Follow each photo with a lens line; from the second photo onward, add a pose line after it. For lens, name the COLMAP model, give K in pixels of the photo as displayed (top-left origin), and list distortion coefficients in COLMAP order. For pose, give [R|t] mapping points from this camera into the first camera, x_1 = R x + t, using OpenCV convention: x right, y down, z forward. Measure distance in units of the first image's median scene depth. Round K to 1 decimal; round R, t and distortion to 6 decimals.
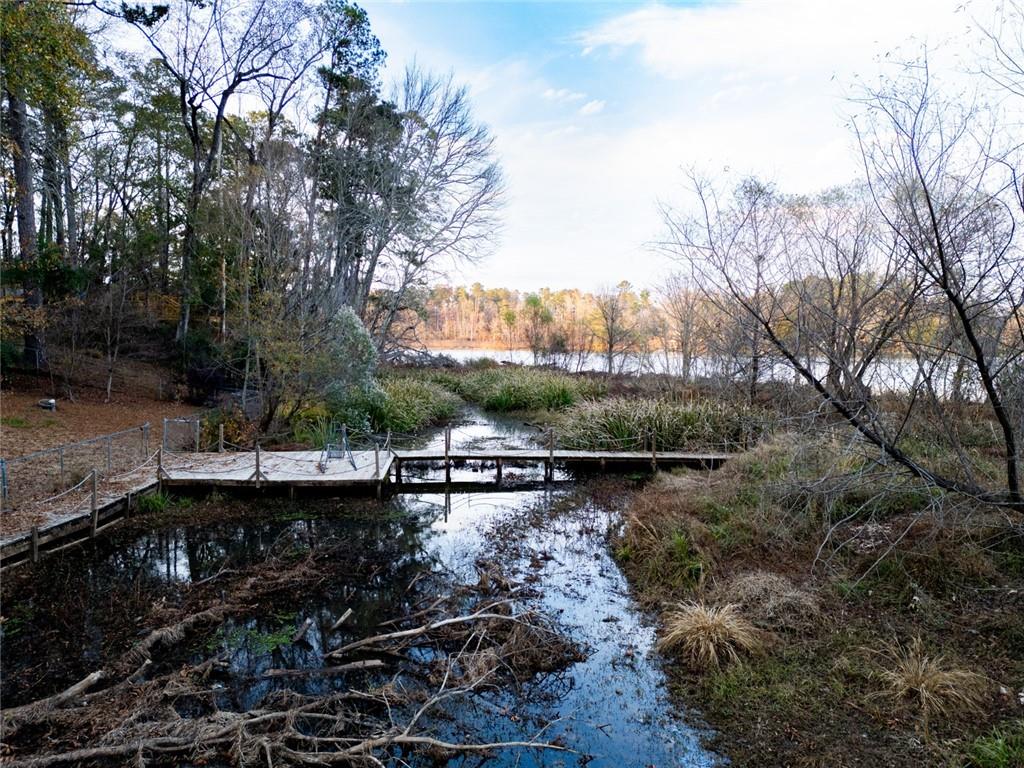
lens RADIAL K [[717.4, 0, 511.8], [0, 717.4, 382.7], [0, 0, 1]] dist [0.142813, 0.000150]
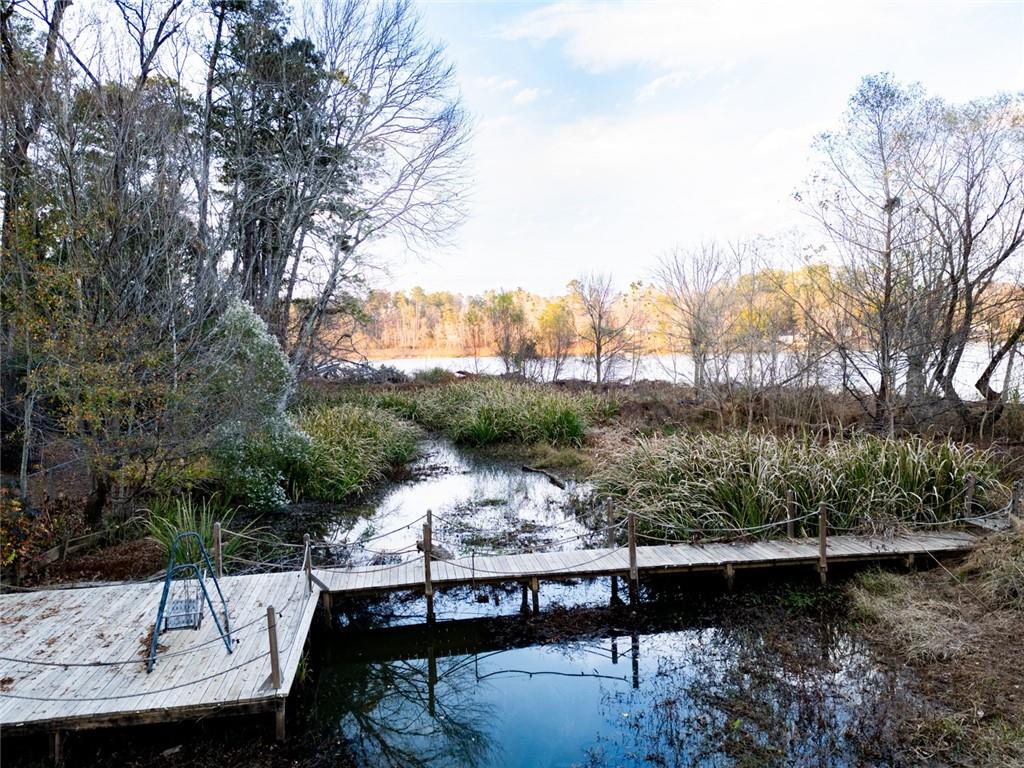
lens RADIAL K [[713.9, 0, 515.7], [0, 713.9, 385.8], [0, 0, 1]] dist [0.079009, -0.069504]
pose [[0.995131, -0.042741, 0.088807, -0.027732], [0.042986, 0.999075, -0.000853, -0.012148], [-0.088689, 0.004666, 0.996048, 0.201706]]
